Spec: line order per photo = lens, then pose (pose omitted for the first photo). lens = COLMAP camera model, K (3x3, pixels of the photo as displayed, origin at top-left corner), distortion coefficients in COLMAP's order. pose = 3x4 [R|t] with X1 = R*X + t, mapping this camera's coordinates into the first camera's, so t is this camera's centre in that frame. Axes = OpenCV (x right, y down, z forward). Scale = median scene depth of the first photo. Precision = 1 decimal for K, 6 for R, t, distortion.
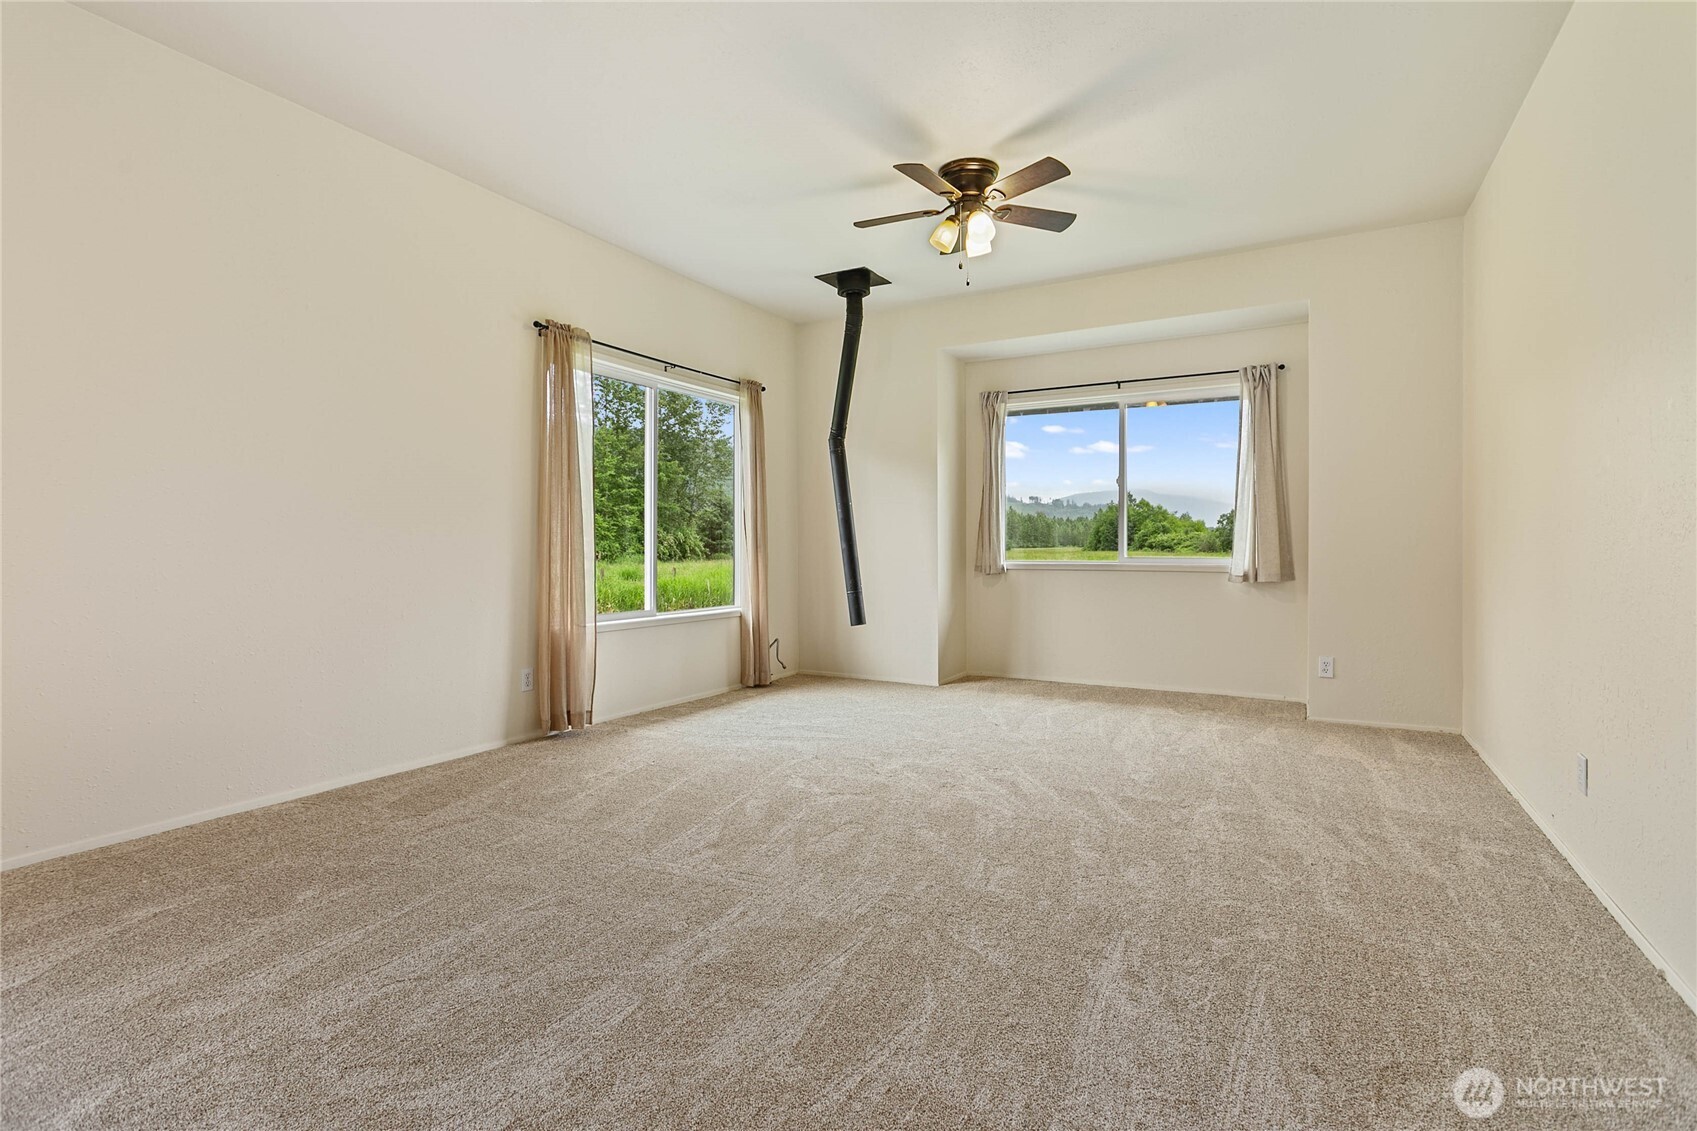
lens RADIAL K [[816.4, 0, 839.6], [0, 816.4, 555.0], [0, 0, 1]] dist [0.002968, 0.000748]
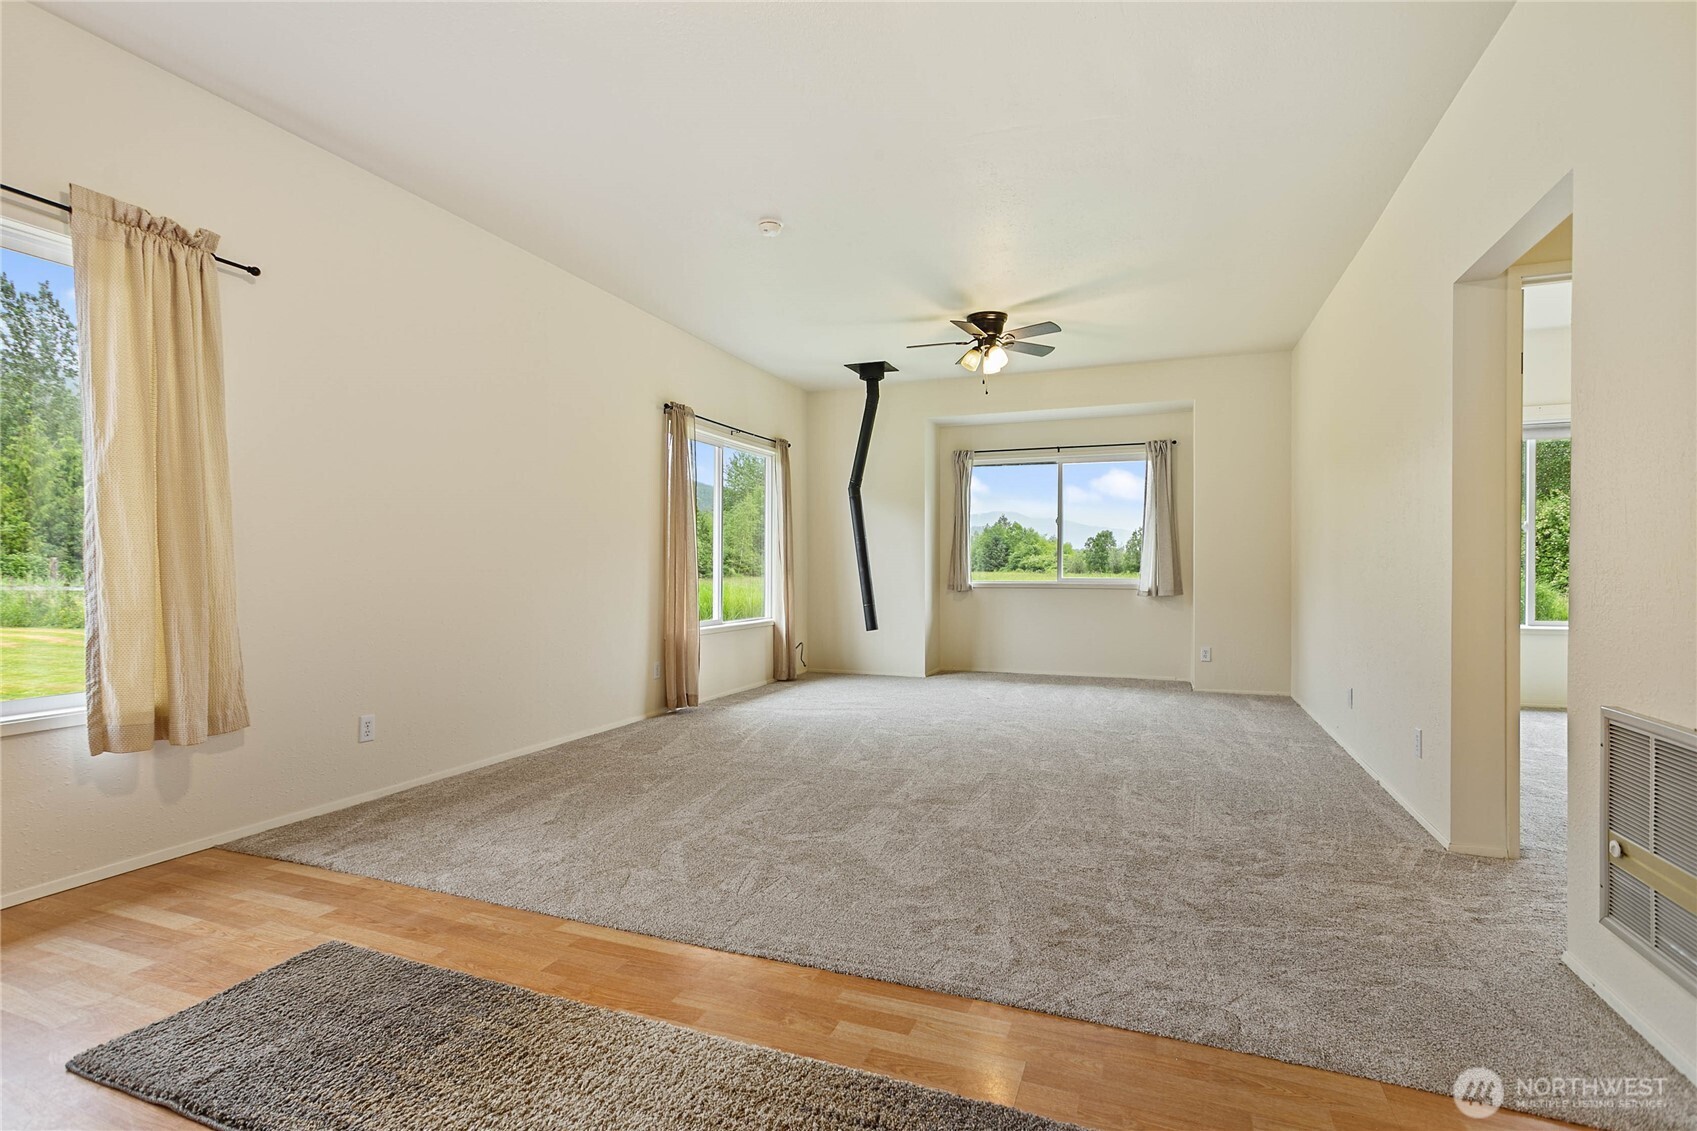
lens RADIAL K [[816.4, 0, 842.5], [0, 816.4, 576.9], [0, 0, 1]] dist [0.002968, 0.000748]
pose [[0.989268, -0.001087, 0.146111, -0.258797], [0.000896, 0.999999, 0.001370, -0.001794], [-0.146113, -0.001225, 0.989267, -0.345469]]
